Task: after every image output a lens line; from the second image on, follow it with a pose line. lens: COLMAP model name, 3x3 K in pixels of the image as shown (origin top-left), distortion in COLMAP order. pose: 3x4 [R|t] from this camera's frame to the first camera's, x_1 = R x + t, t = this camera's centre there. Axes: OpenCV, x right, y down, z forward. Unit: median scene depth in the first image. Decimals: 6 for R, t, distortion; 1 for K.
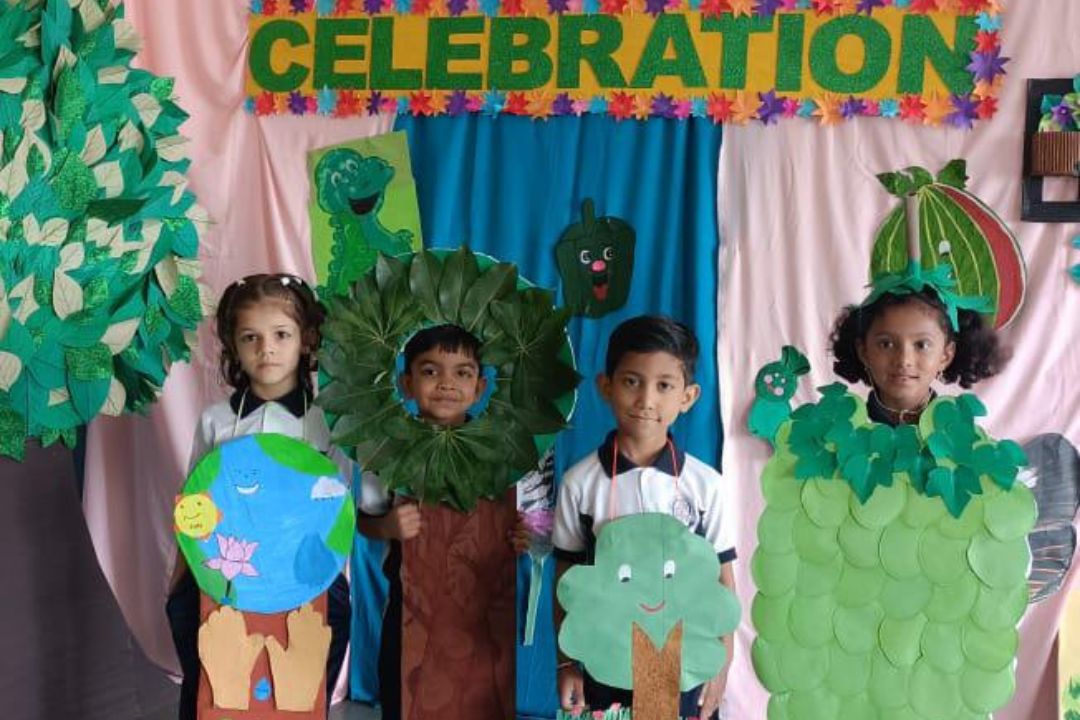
lens RADIAL K [[1287.6, 0, 571.5], [0, 1287.6, 356.1], [0, 0, 1]] dist [0.022607, 0.057868]
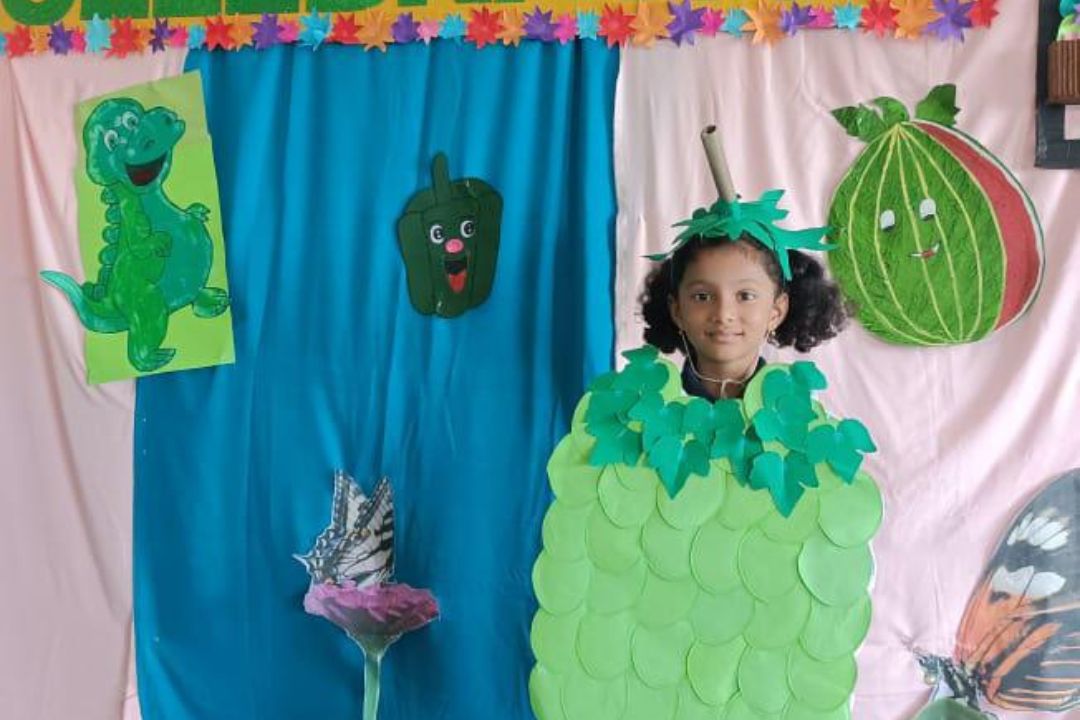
lens RADIAL K [[1287.6, 0, 571.5], [0, 1287.6, 356.1], [0, 0, 1]] dist [0.022607, 0.057868]
pose [[0.999947, -0.008970, 0.005048, 0.085363], [0.009219, 0.998617, -0.051754, 0.031162], [-0.004577, 0.051798, 0.998647, 0.285702]]
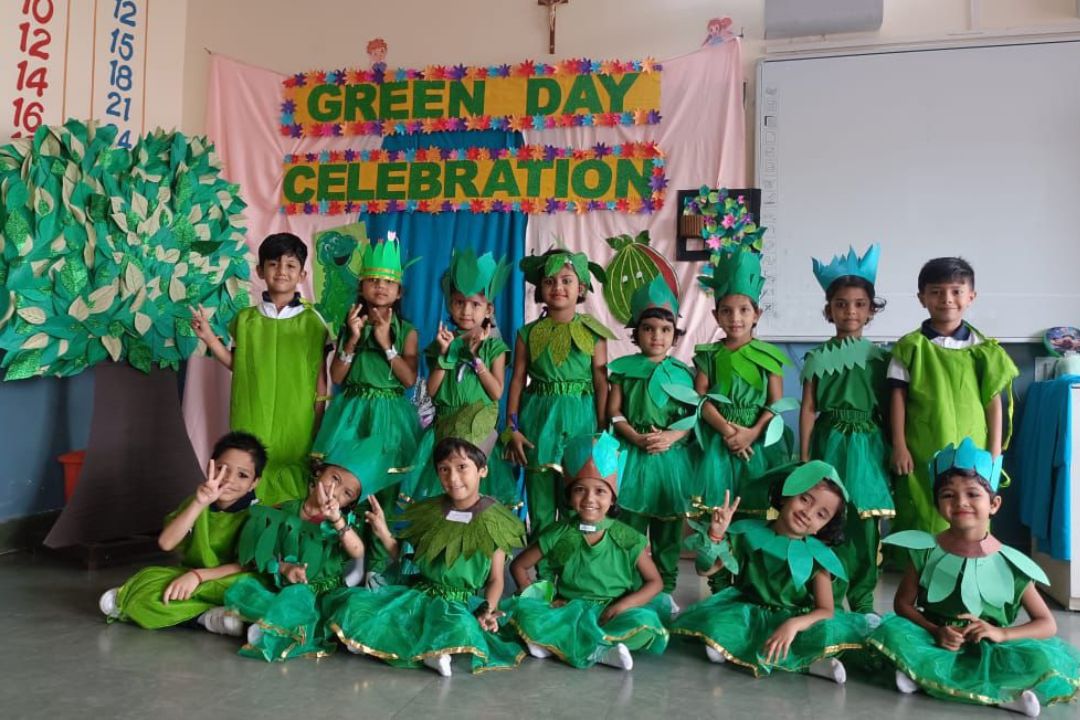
lens RADIAL K [[843.0, 0, 551.2], [0, 843.0, 361.2], [0, 0, 1]] dist [0.007413, 0.062515]
pose [[0.999299, 0.003413, 0.037289, 0.106254], [0.000933, 0.993261, -0.115898, 0.184985], [-0.037433, 0.115851, 0.992561, -0.229039]]
